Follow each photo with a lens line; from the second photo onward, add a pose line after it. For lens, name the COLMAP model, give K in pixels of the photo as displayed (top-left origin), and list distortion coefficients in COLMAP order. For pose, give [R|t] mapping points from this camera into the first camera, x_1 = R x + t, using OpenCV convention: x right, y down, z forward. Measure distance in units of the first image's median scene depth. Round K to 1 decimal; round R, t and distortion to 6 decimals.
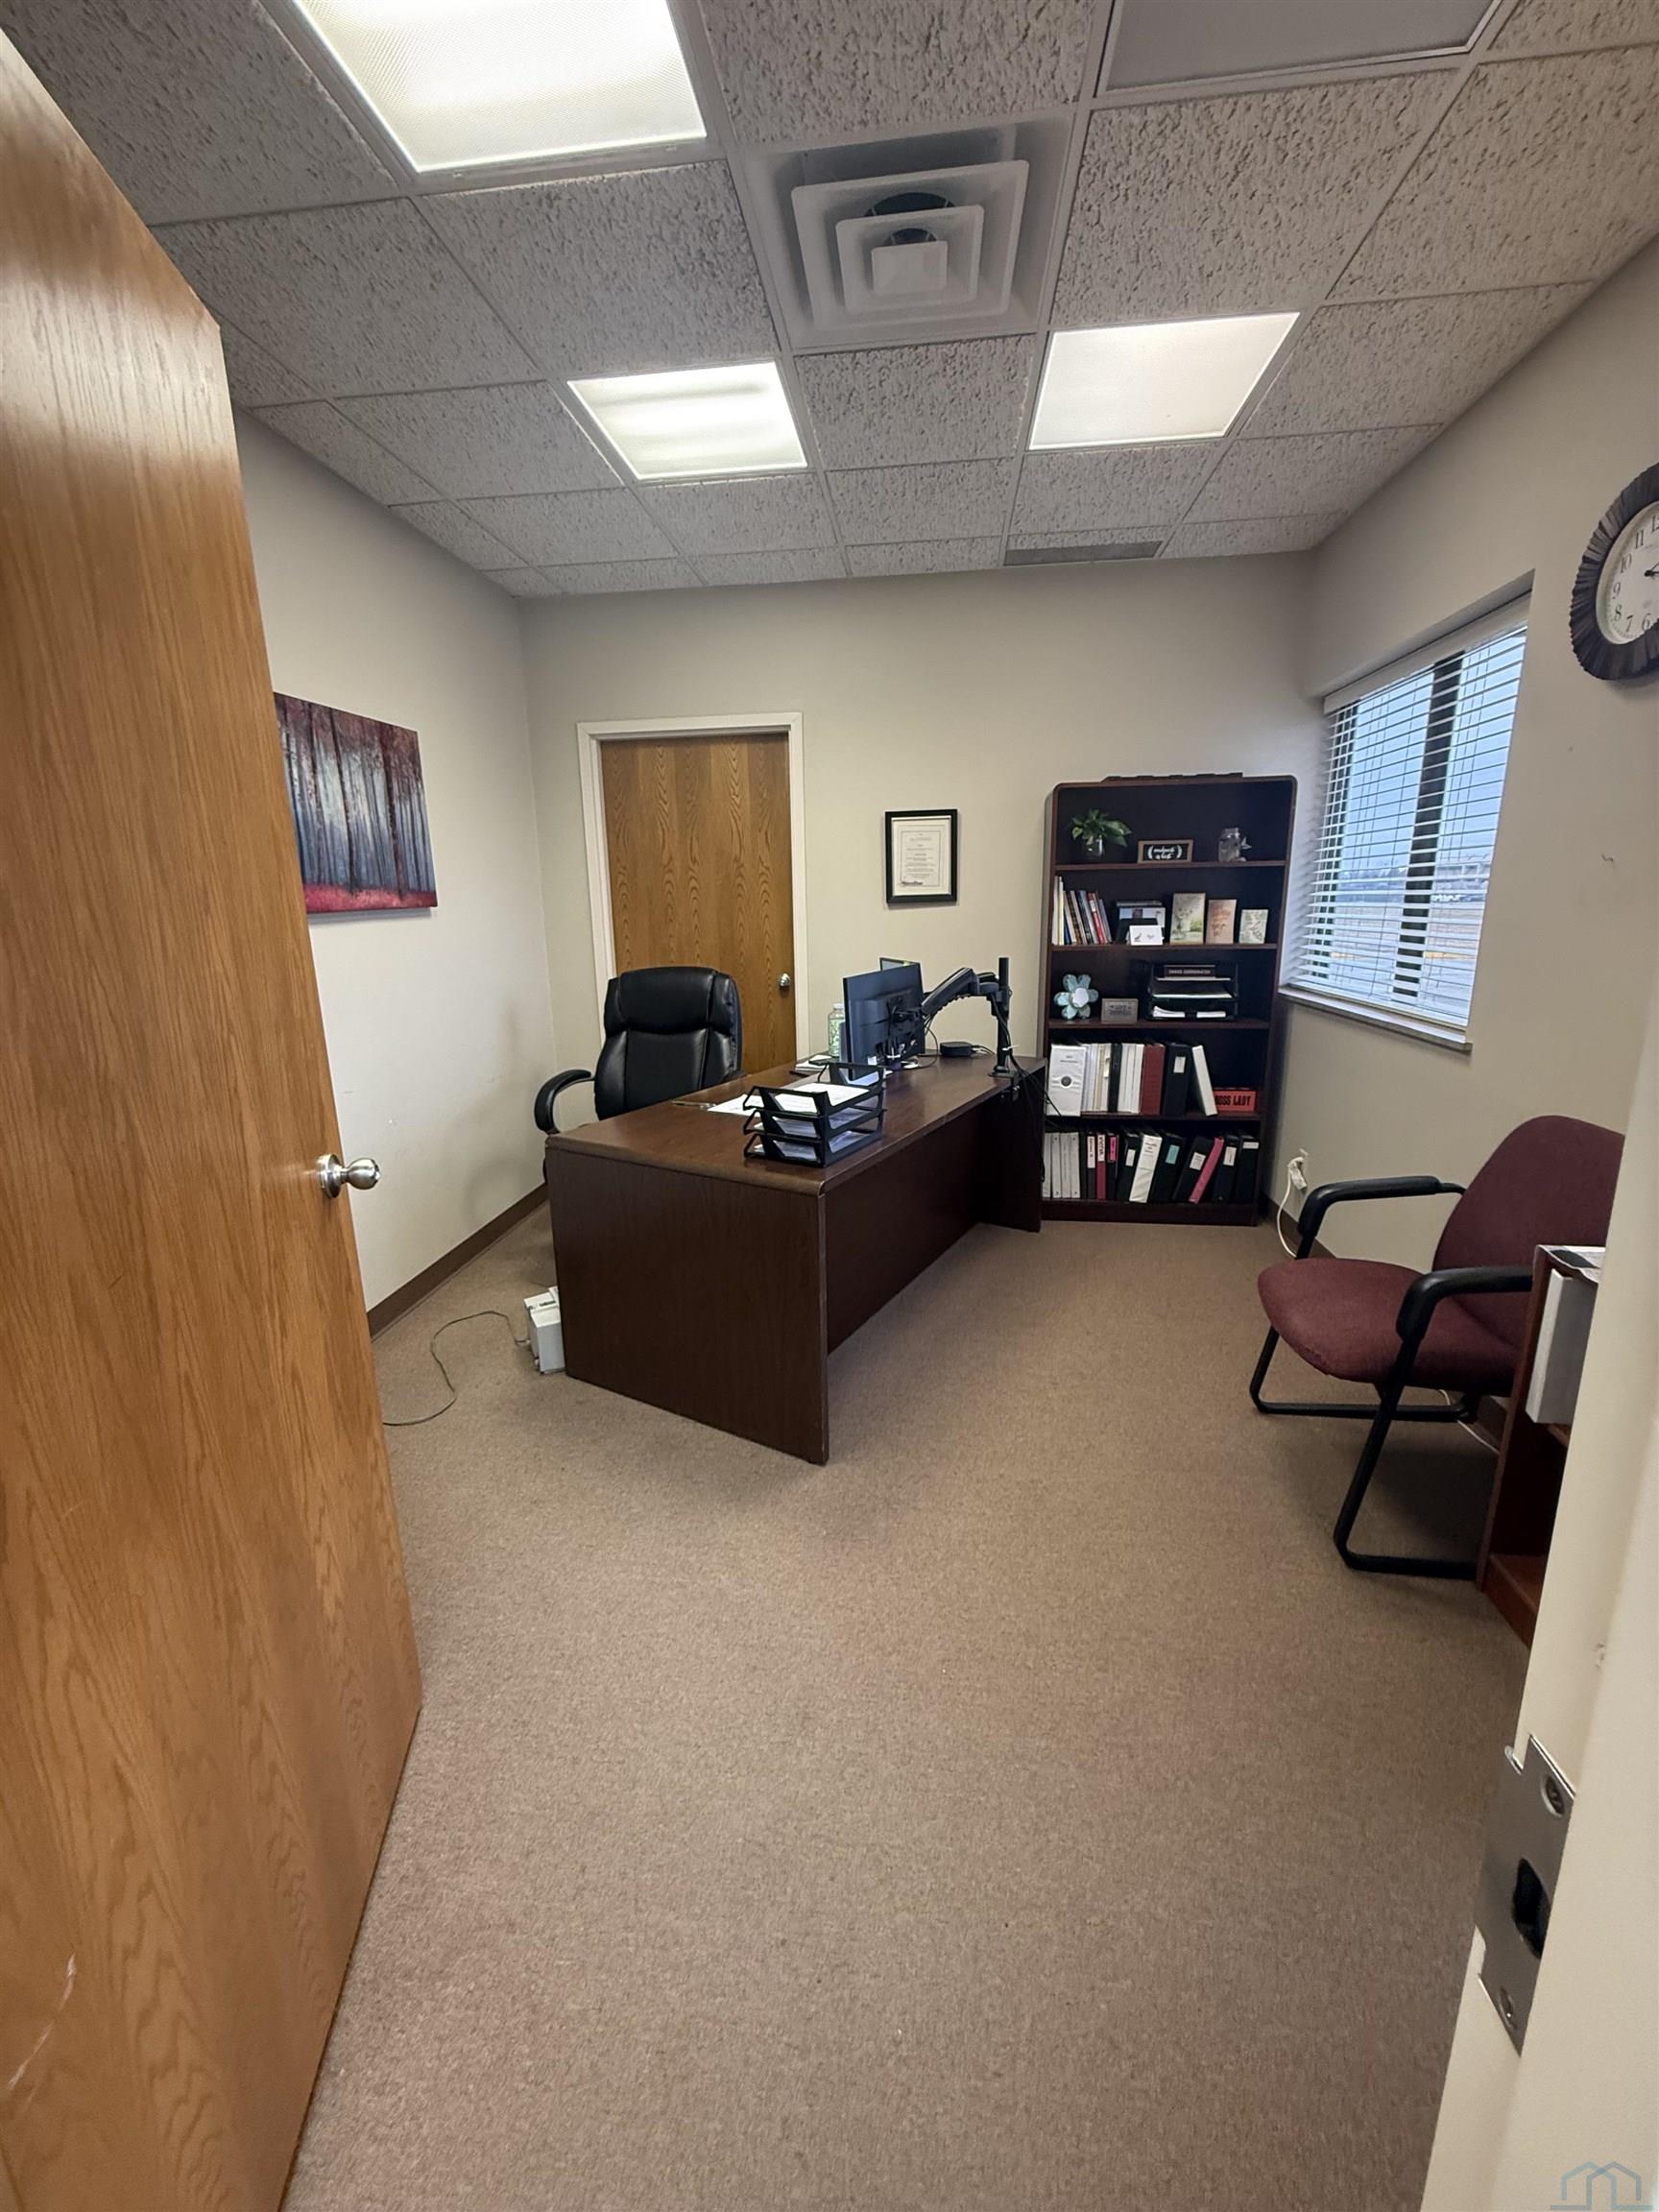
lens RADIAL K [[884.5, 0, 830.0], [0, 884.5, 1106.8], [0, 0, 1]] dist [-0.002471, -0.000106]
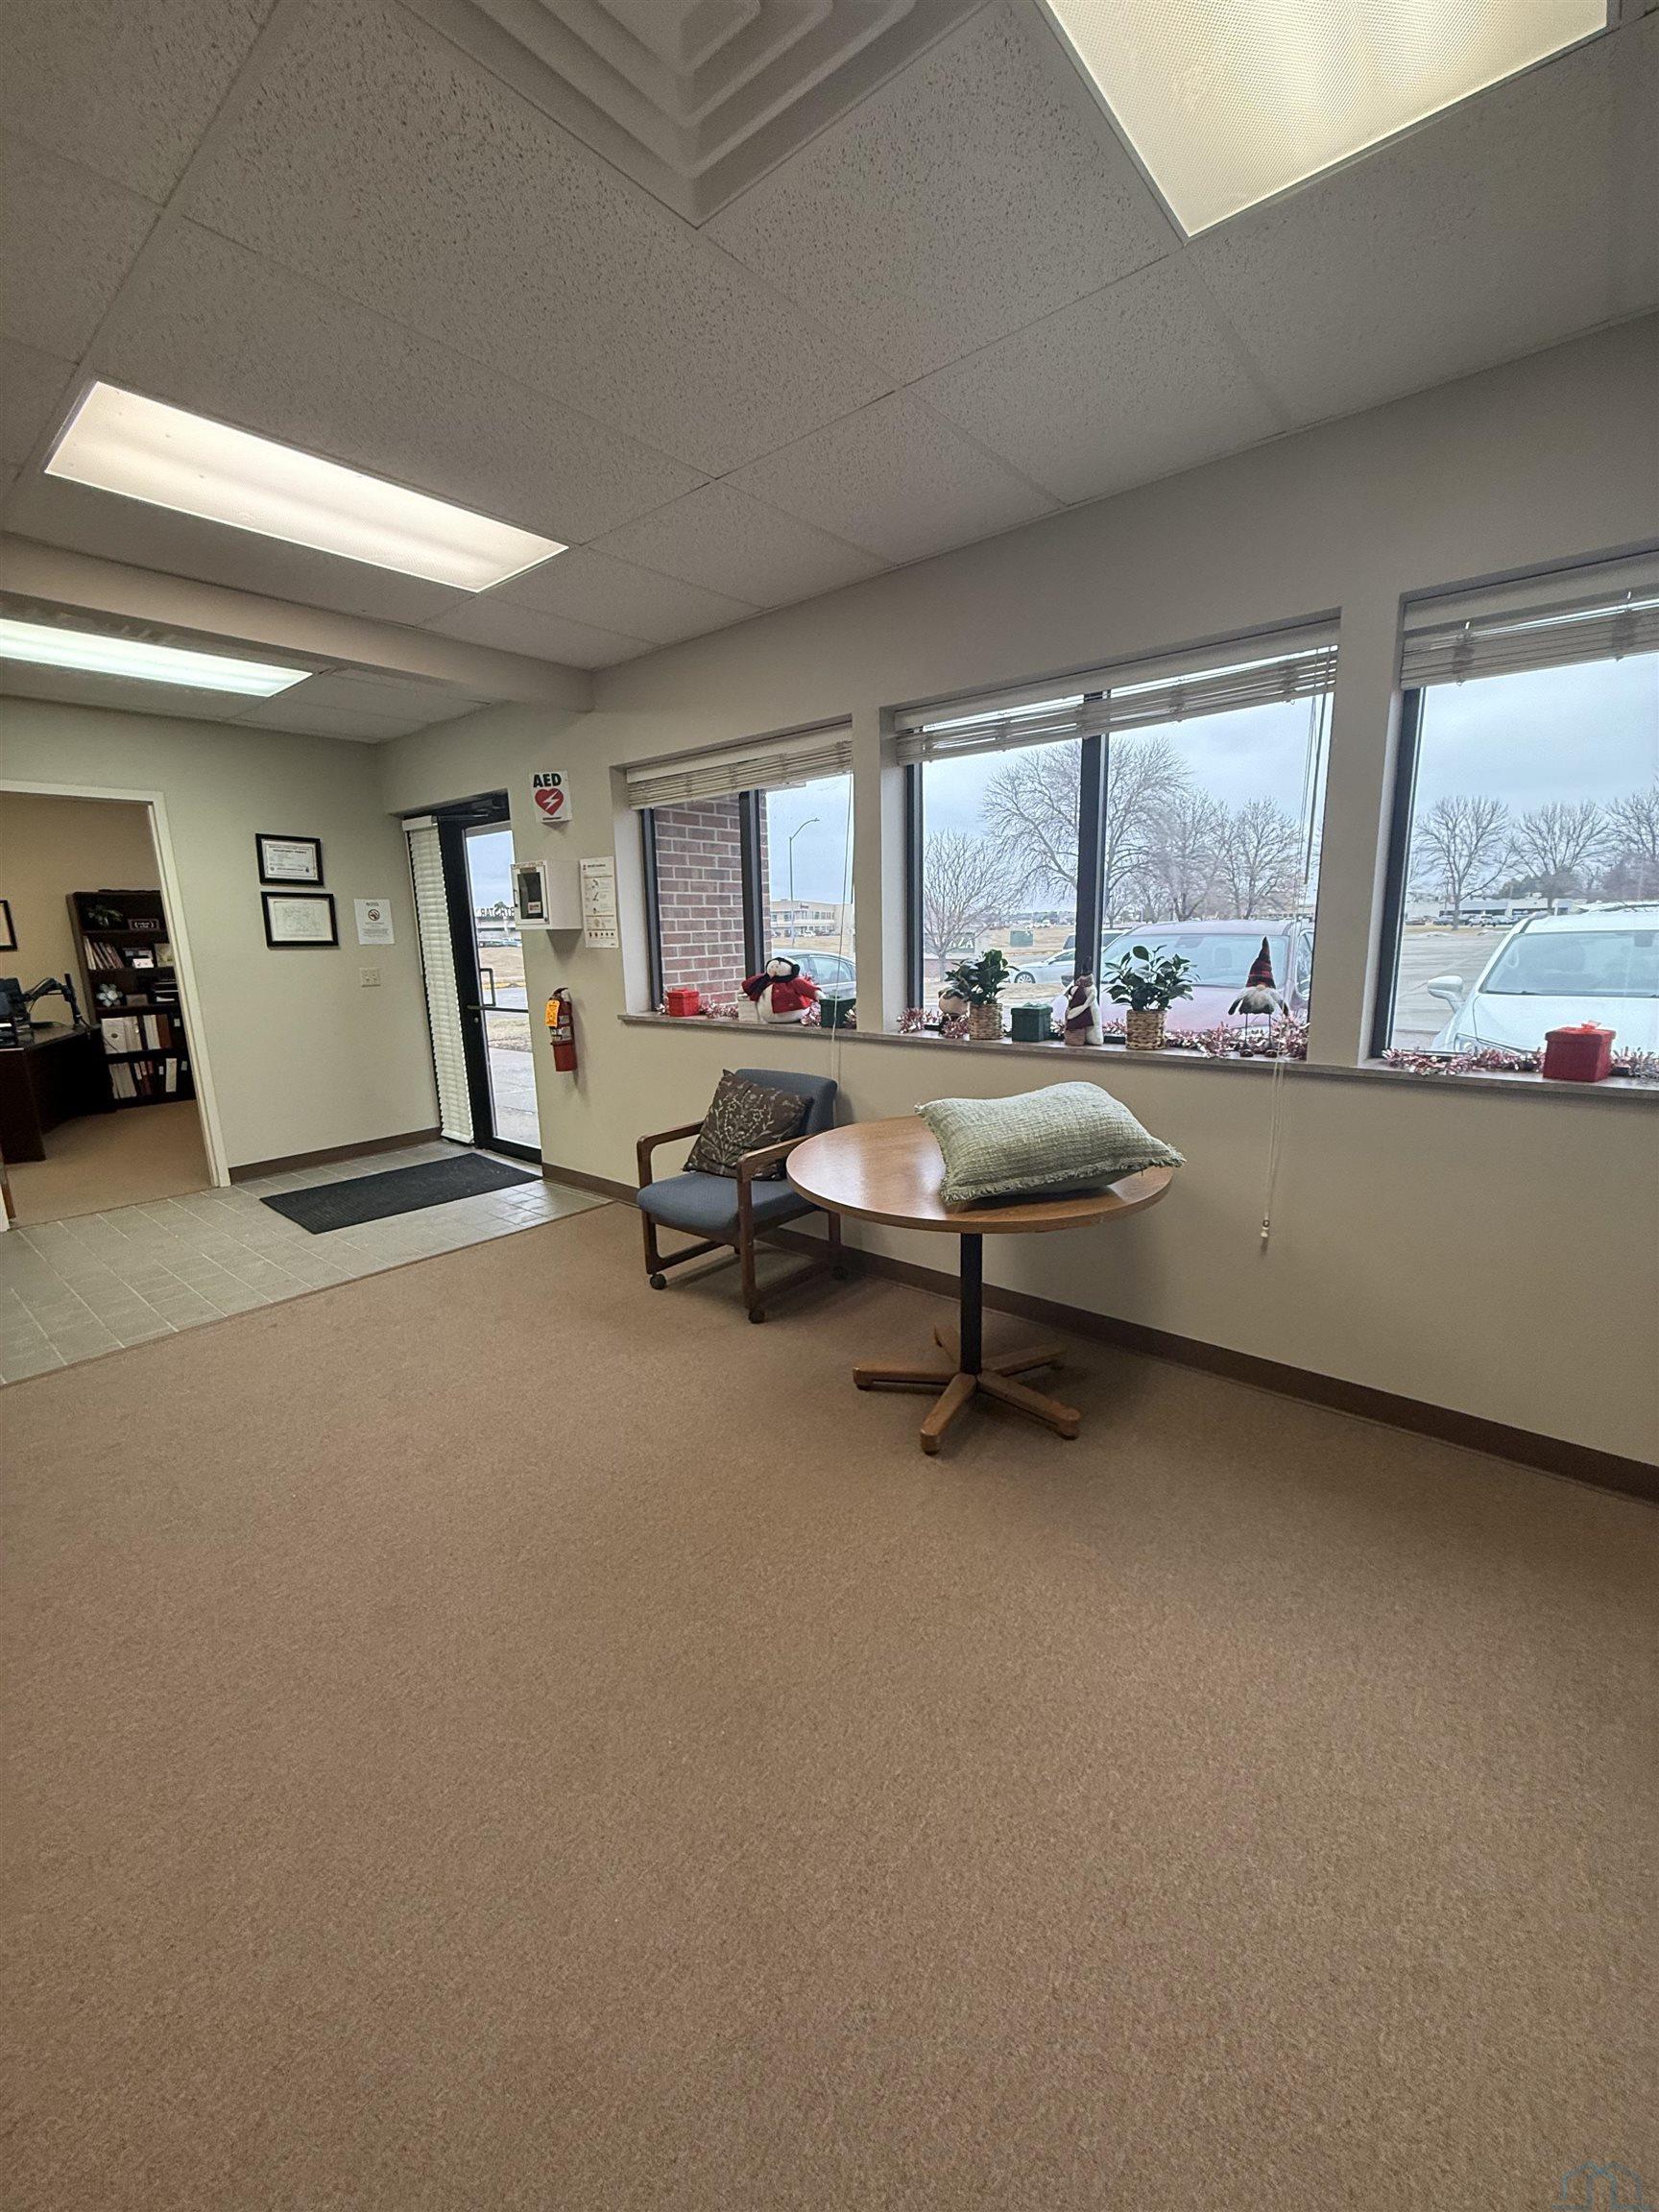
lens RADIAL K [[884.5, 0, 839.7], [0, 884.5, 1102.7], [0, 0, 1]] dist [-0.002471, -0.000106]
pose [[0.550665, -0.163003, 0.818656, -0.495076], [0.201652, 0.977677, 0.059026, 0.334371], [-0.810003, 0.132581, 0.571242, -1.470720]]
